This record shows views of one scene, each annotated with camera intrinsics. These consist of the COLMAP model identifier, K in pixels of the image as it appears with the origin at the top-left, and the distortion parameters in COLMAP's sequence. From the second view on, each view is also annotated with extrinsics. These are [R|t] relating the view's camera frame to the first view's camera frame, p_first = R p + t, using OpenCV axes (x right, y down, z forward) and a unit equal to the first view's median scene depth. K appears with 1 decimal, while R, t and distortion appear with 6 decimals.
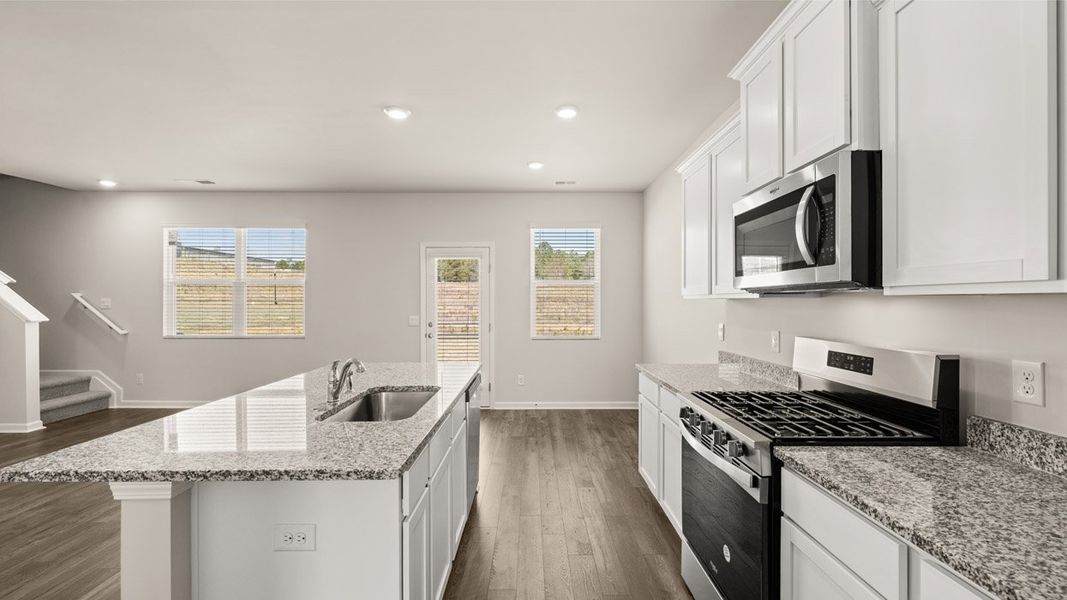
lens RADIAL K [[447.9, 0, 533.5], [0, 447.9, 300.0], [0, 0, 1]] dist [-0.001308, -0.000288]
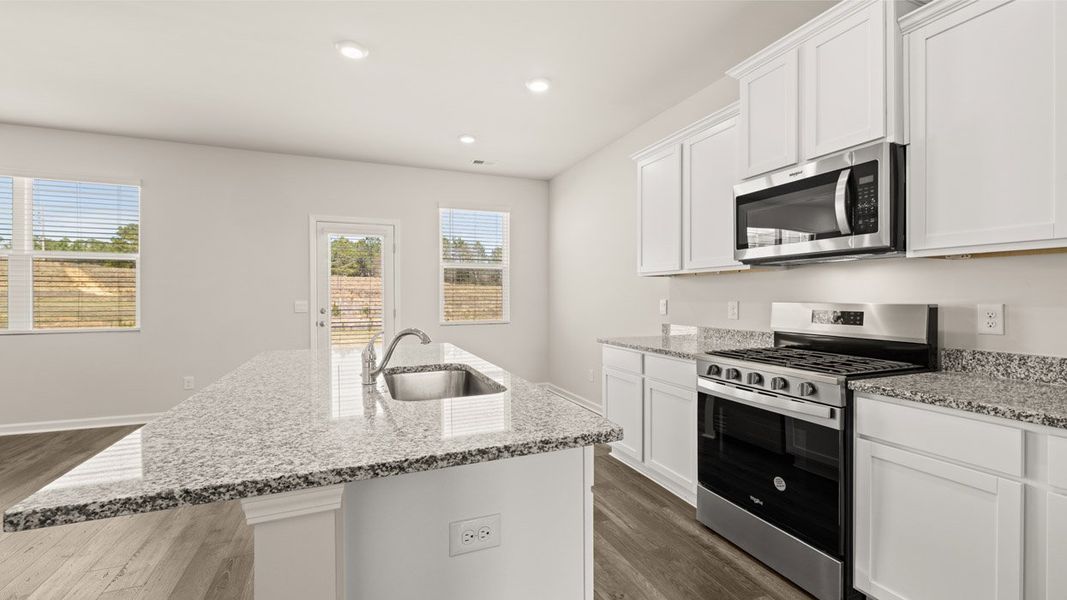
lens RADIAL K [[444.5, 0, 534.7], [0, 444.5, 298.8], [0, 0, 1]] dist [-0.002788, -0.000321]
pose [[0.927924, -0.003463, 0.372753, -0.689144], [0.000236, 0.999962, 0.008702, 0.096893], [-0.372769, -0.007987, 0.927890, 0.214639]]
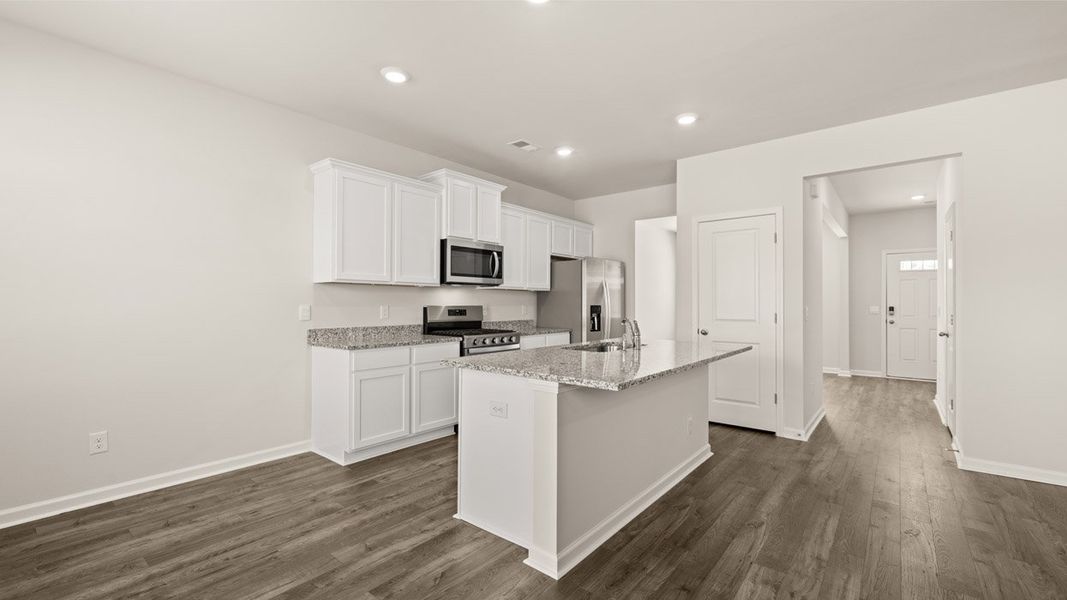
lens RADIAL K [[444.5, 0, 534.7], [0, 444.5, 298.8], [0, 0, 1]] dist [-0.002788, -0.000321]
pose [[-0.772630, 0.003019, 0.634850, -1.670160], [-0.006413, 0.999901, -0.012560, 0.111588], [-0.634824, -0.013775, -0.772534, 3.504181]]
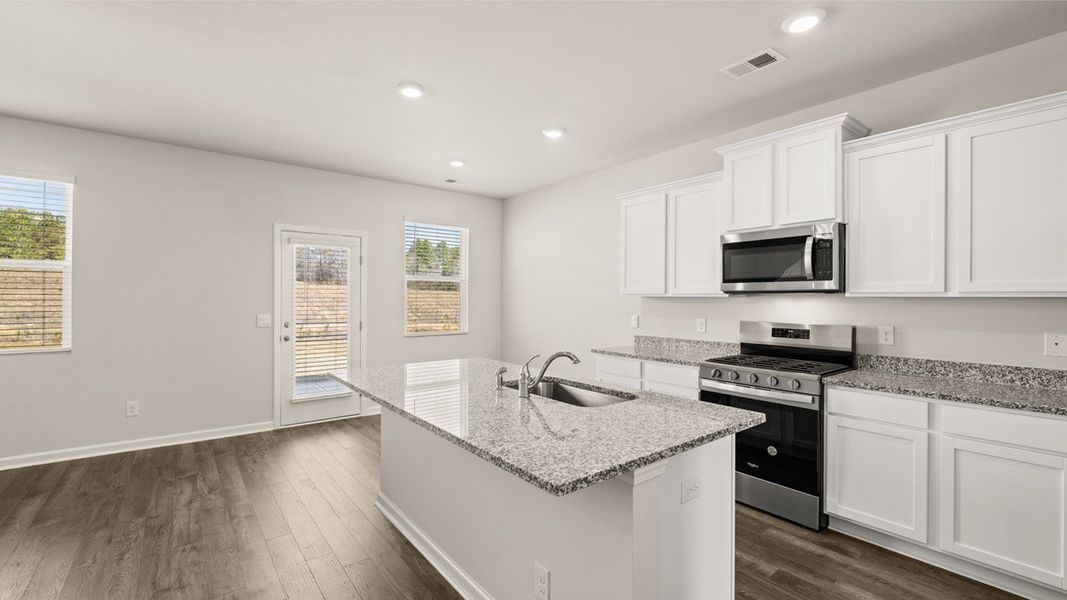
lens RADIAL K [[451.9, 0, 533.5], [0, 451.9, 300.0], [0, 0, 1]] dist [-0.000327, 0.000006]
pose [[0.788294, 0.002762, 0.615293, -1.557066], [-0.007913, 0.999953, 0.005650, 0.003886], [-0.615248, -0.009323, 0.788278, 0.270076]]
